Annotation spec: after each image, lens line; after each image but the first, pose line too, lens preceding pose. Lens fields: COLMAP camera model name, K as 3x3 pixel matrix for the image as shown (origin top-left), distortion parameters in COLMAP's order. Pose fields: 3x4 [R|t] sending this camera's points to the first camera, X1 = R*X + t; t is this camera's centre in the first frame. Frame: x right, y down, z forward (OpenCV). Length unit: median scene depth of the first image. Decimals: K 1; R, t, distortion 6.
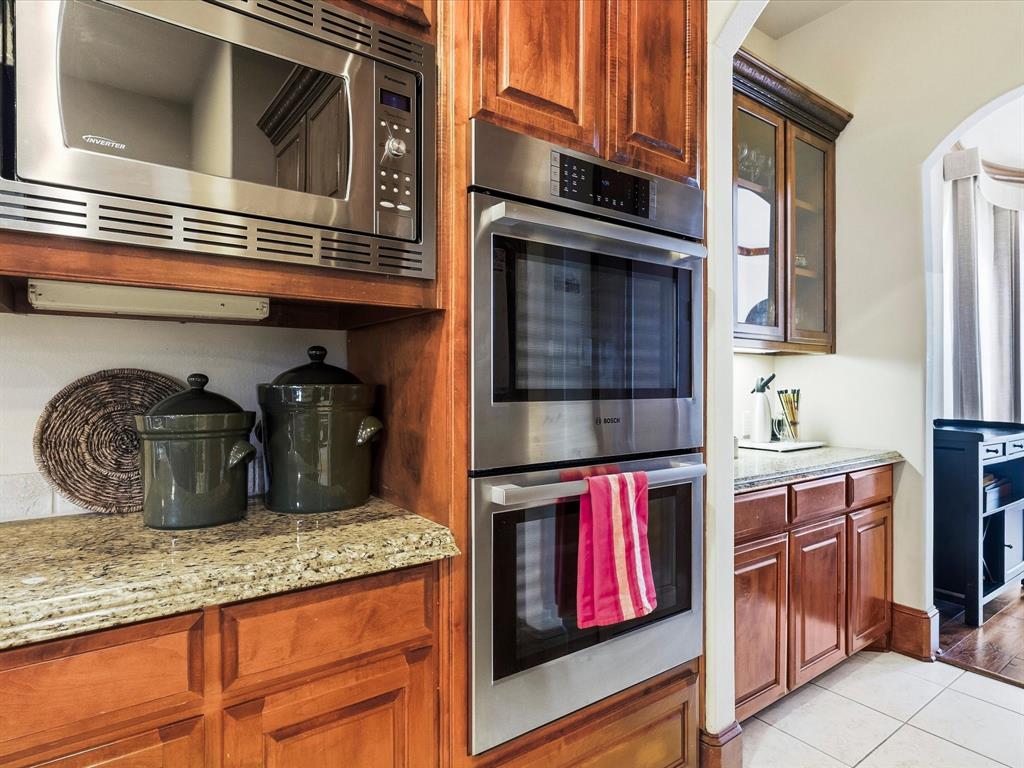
lens RADIAL K [[566.0, 0, 512.0], [0, 566.0, 384.0], [0, 0, 1]] dist [0.000730, 0.000166]
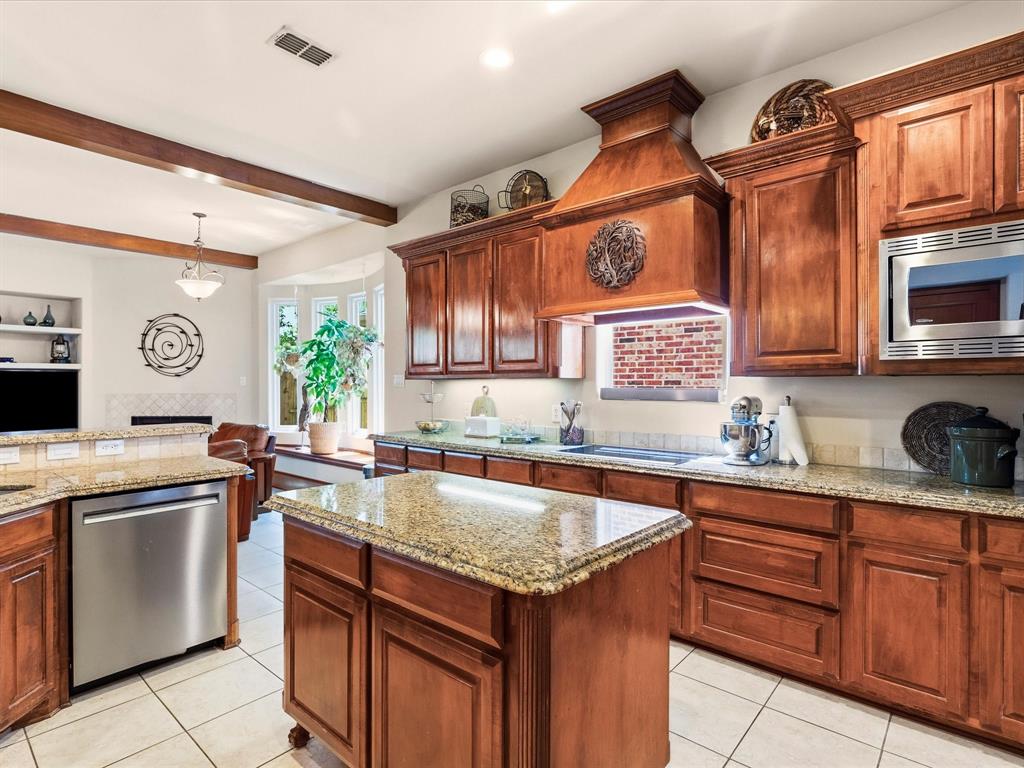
lens RADIAL K [[524.7, 0, 517.1], [0, 524.7, 380.8], [0, 0, 1]] dist [-0.000610, 0.000183]
pose [[0.225801, -0.006929, -0.974149, 0.854984], [-0.007158, 0.999936, -0.008772, -0.083900], [0.974147, 0.008954, 0.225737, -0.969152]]
